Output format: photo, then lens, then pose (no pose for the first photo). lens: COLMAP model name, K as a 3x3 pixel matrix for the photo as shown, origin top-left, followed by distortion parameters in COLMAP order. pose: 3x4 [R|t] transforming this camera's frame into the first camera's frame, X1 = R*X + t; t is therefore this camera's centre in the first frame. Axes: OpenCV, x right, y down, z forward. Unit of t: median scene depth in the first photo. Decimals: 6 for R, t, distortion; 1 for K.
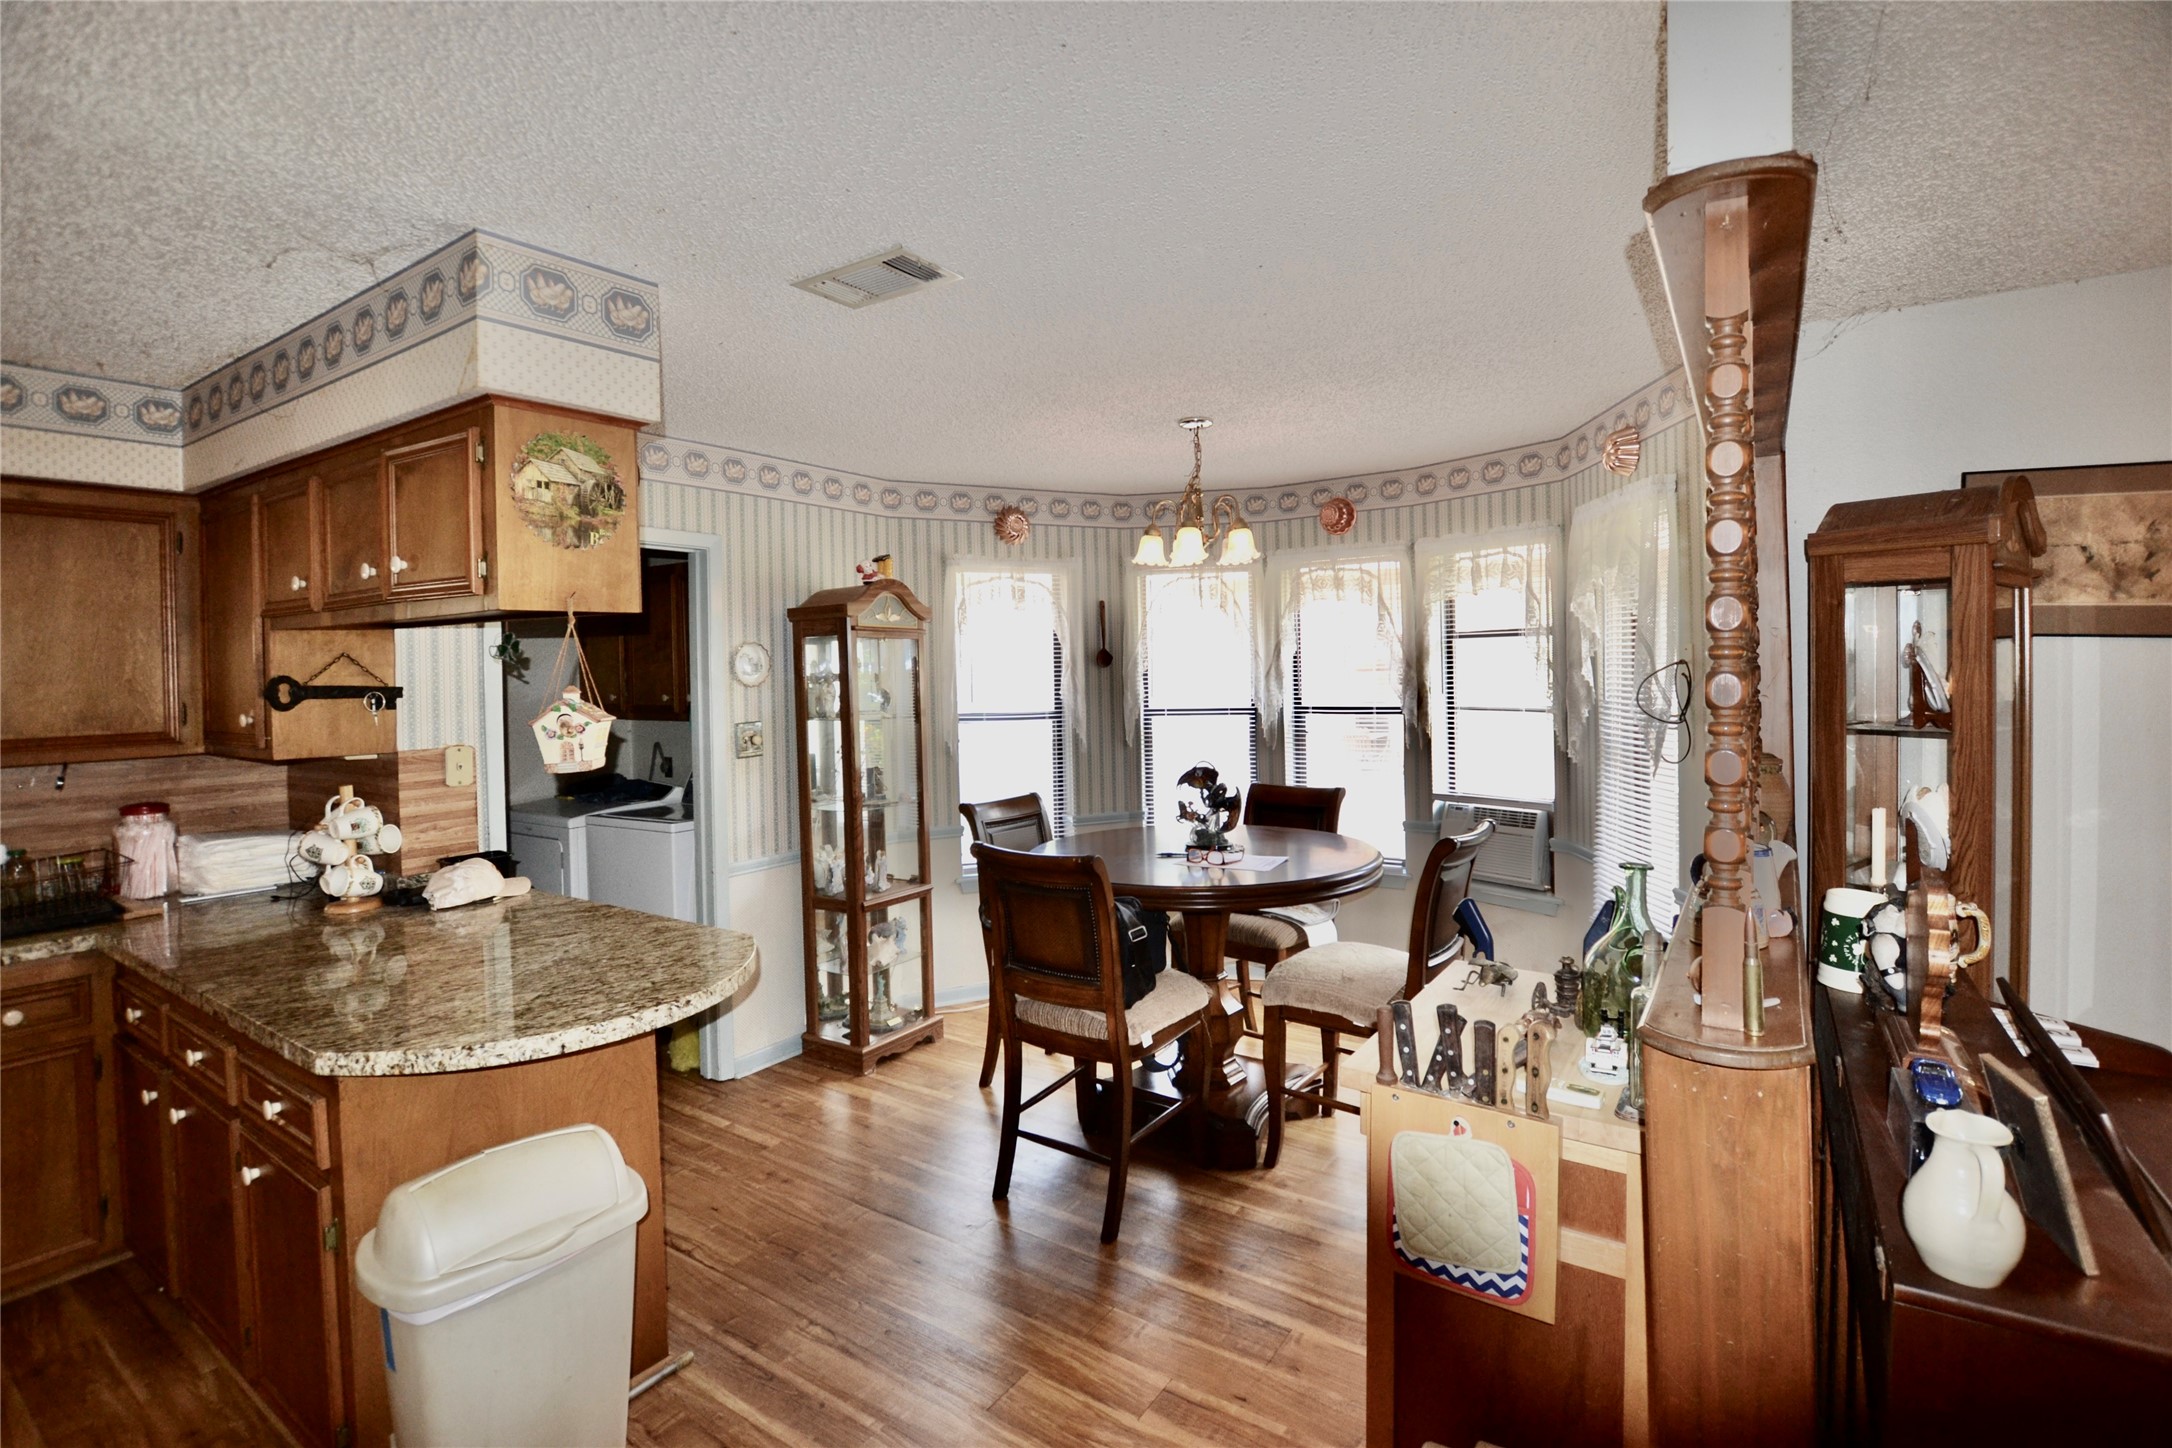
lens RADIAL K [[1007.7, 0, 1087.9], [0, 1007.7, 712.7], [0, 0, 1]] dist [-0.020294, 0.004252]
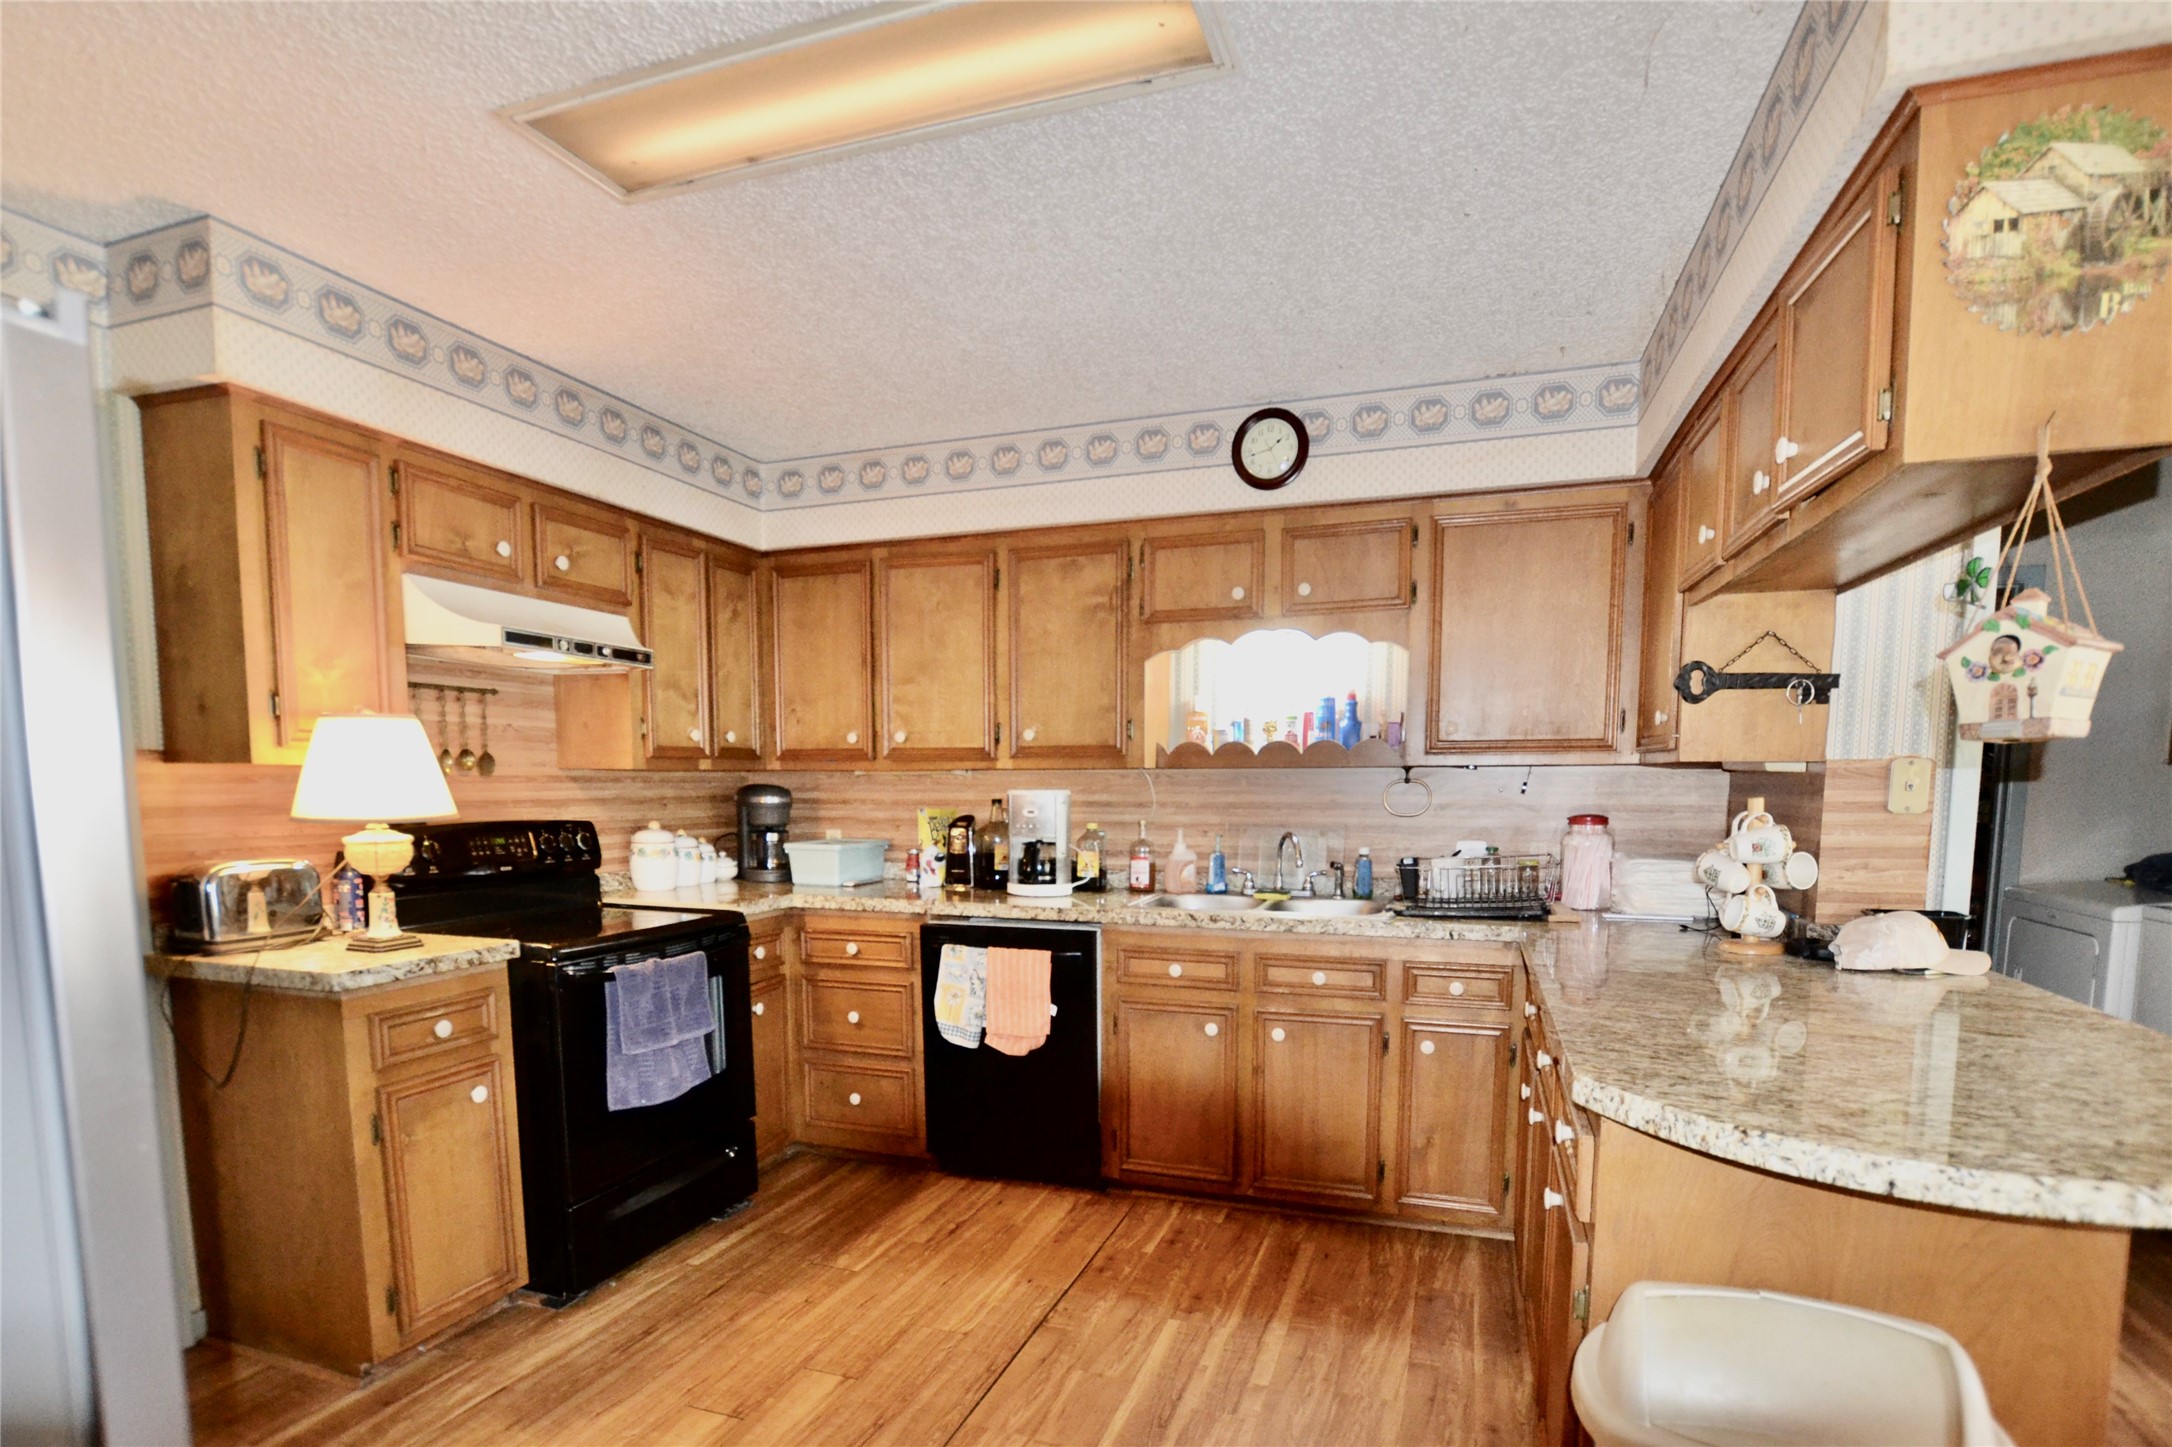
lens RADIAL K [[1073.2, 0, 1092.1], [0, 1073.2, 899.3], [0, 0, 1]] dist [-0.028847, 0.001178]
pose [[0.267100, 0.123850, -0.955677, -0.052184], [-0.037606, 0.992291, 0.118085, 0.073148], [0.962935, 0.004399, 0.269699, 0.246929]]
